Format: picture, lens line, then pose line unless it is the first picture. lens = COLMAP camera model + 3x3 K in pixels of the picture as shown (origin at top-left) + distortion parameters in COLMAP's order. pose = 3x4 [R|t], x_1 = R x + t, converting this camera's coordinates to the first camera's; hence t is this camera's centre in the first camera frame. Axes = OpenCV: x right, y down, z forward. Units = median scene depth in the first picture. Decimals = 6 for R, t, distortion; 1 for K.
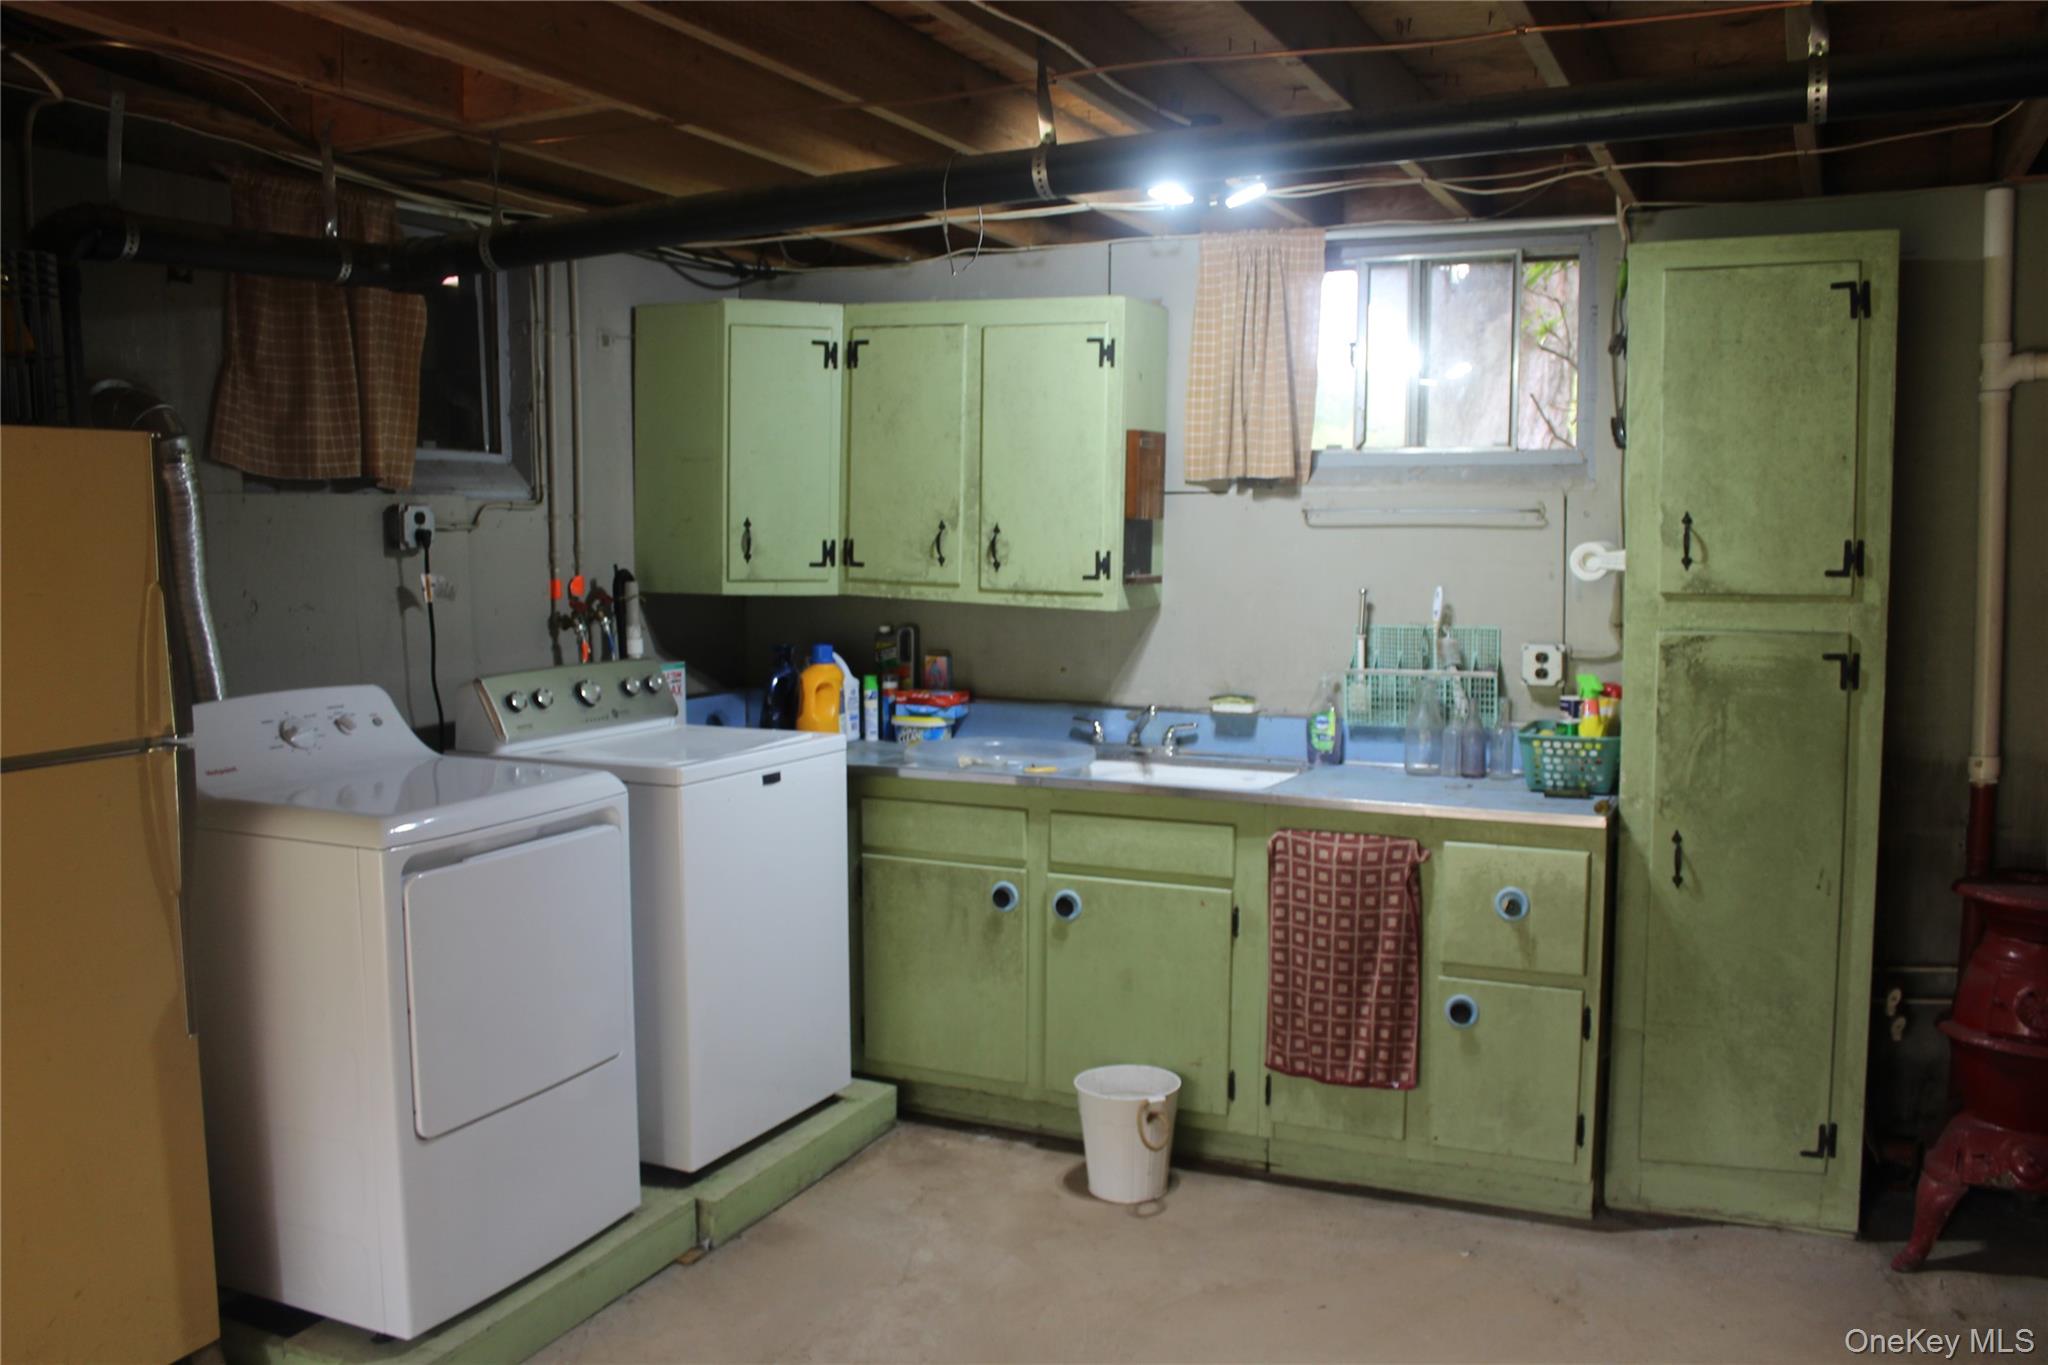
lens RADIAL K [[1706.0, 0, 1023.6], [0, 1706.0, 696.6], [0, 0, 1]] dist [-0.165023, 0.149605]
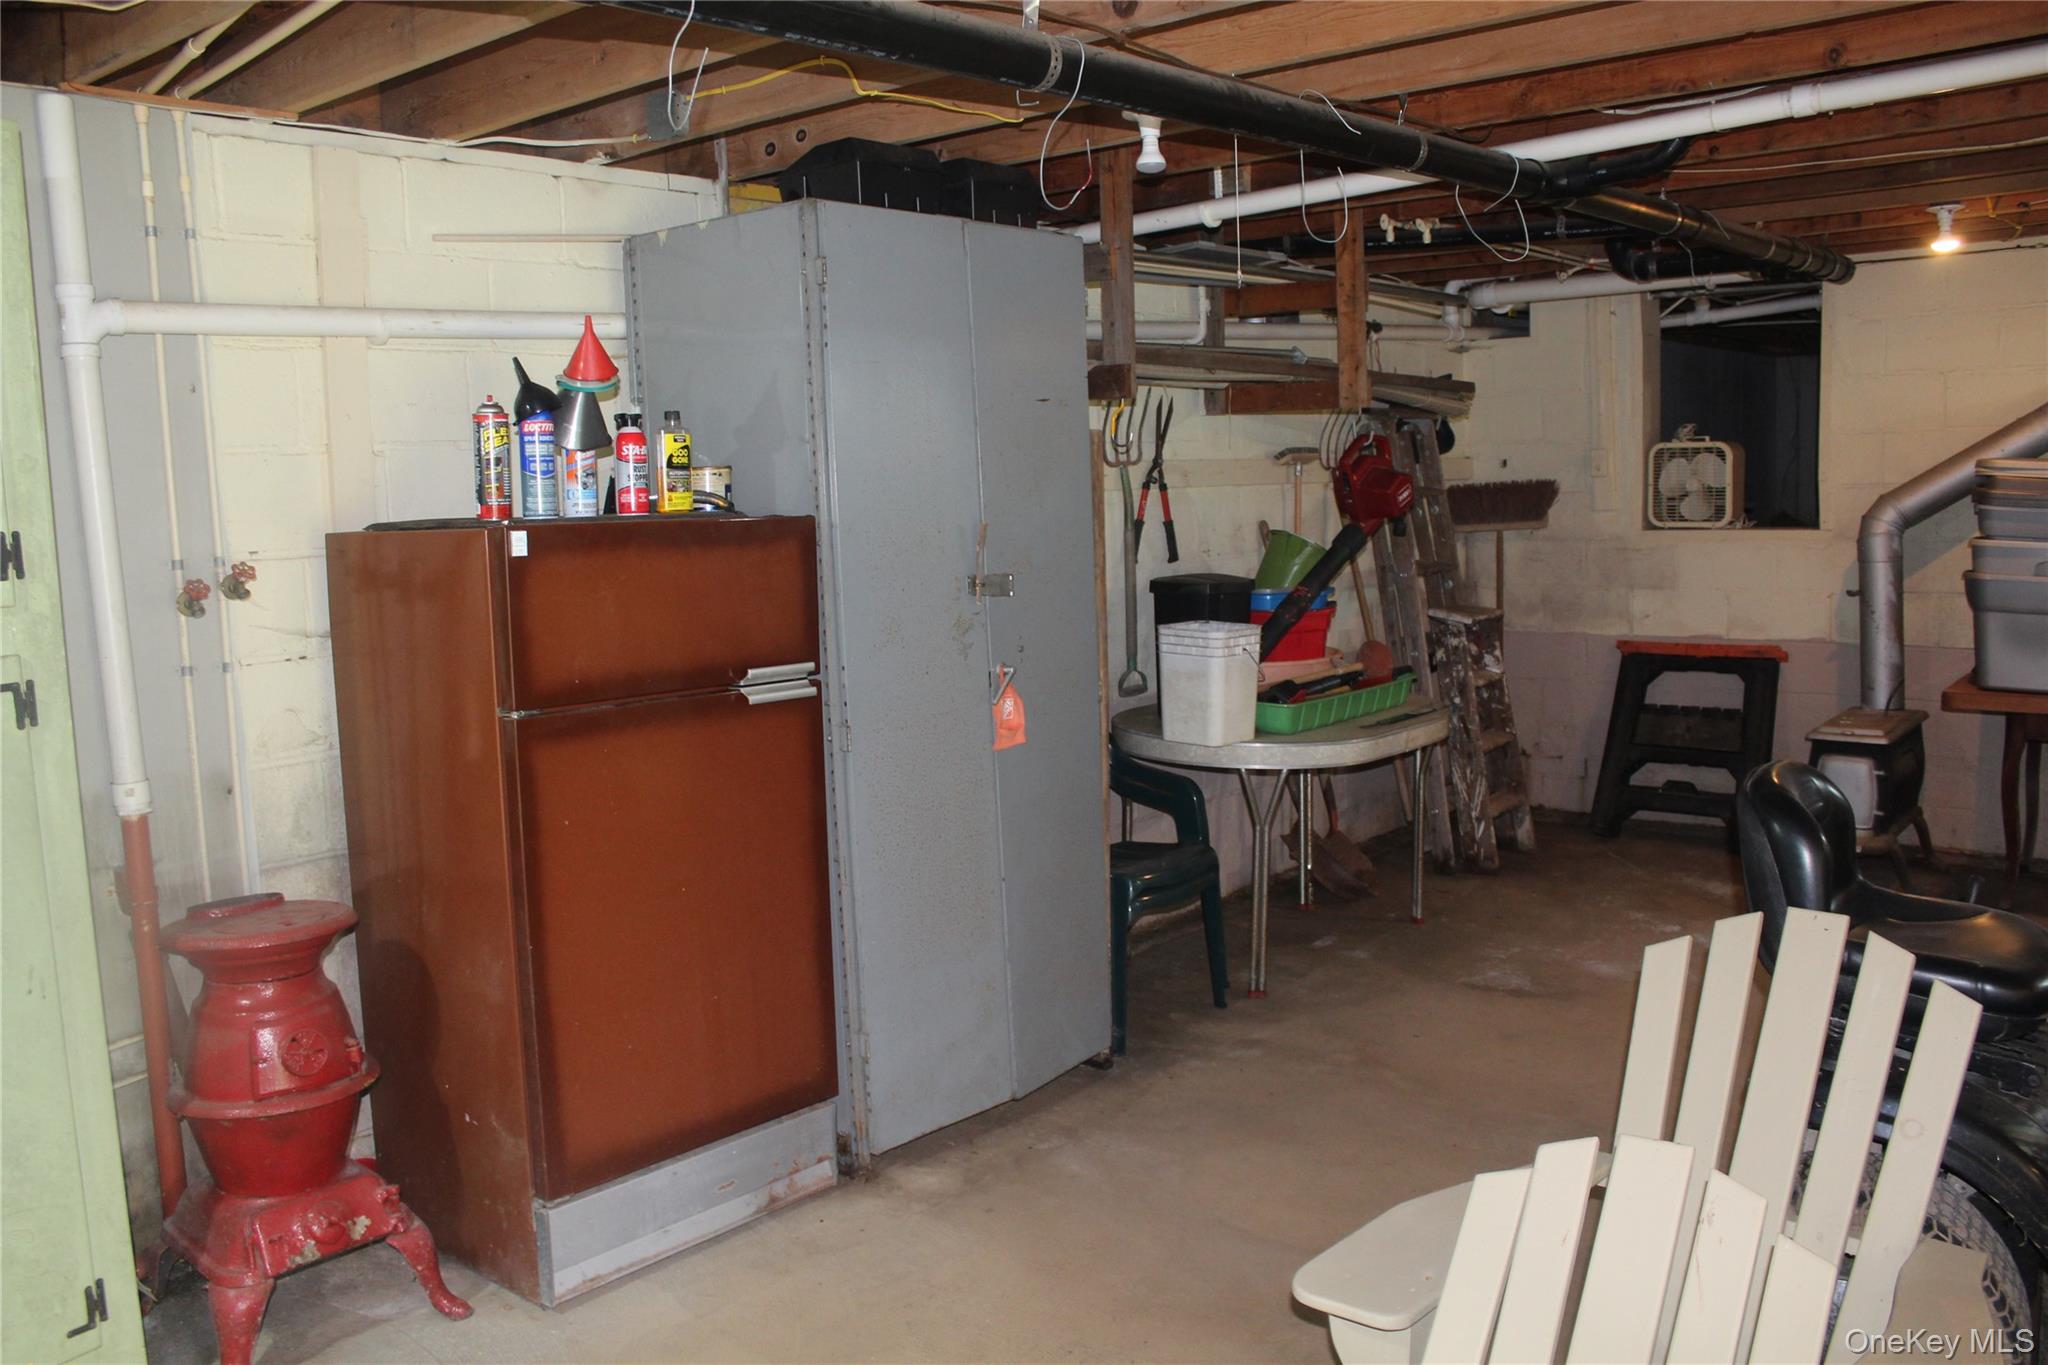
lens RADIAL K [[1706.0, 0, 1023.6], [0, 1706.0, 696.6], [0, 0, 1]] dist [-0.165023, 0.149605]
pose [[0.270322, -0.127190, 0.954332, -0.081599], [0.122050, 0.987765, 0.097074, -0.030926], [-0.955003, 0.090235, 0.282538, 0.302295]]
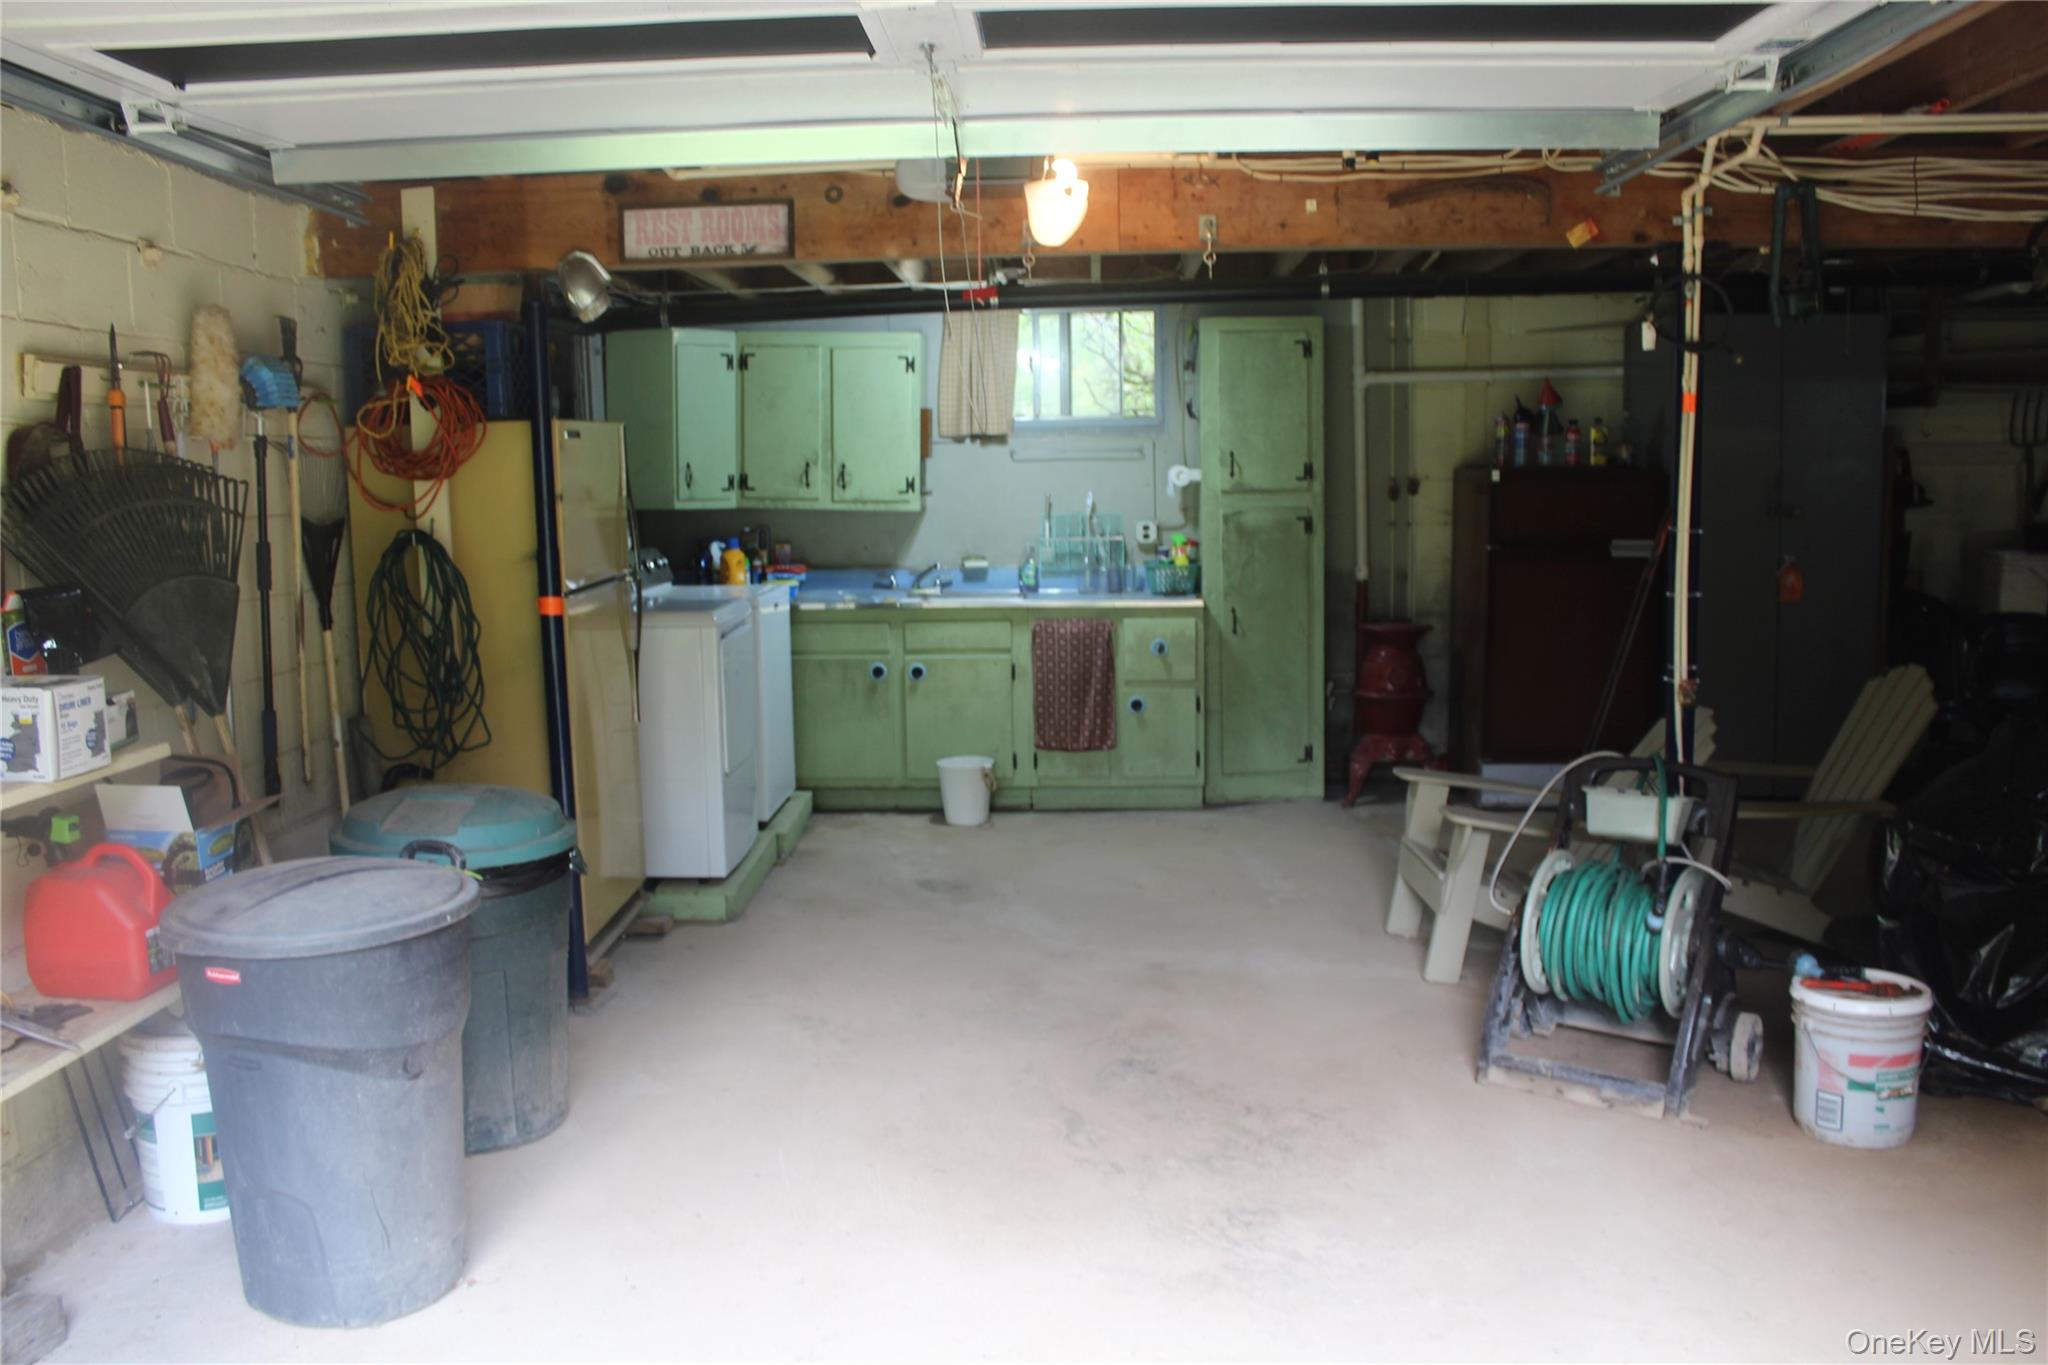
lens RADIAL K [[1706.0, 0, 1023.6], [0, 1706.0, 696.6], [0, 0, 1]] dist [-0.165023, 0.149605]
pose [[0.919591, -0.068075, 0.386933, -0.594802], [0.052869, 0.997358, 0.049821, 0.066052], [-0.389303, -0.025358, 0.920761, -0.741922]]
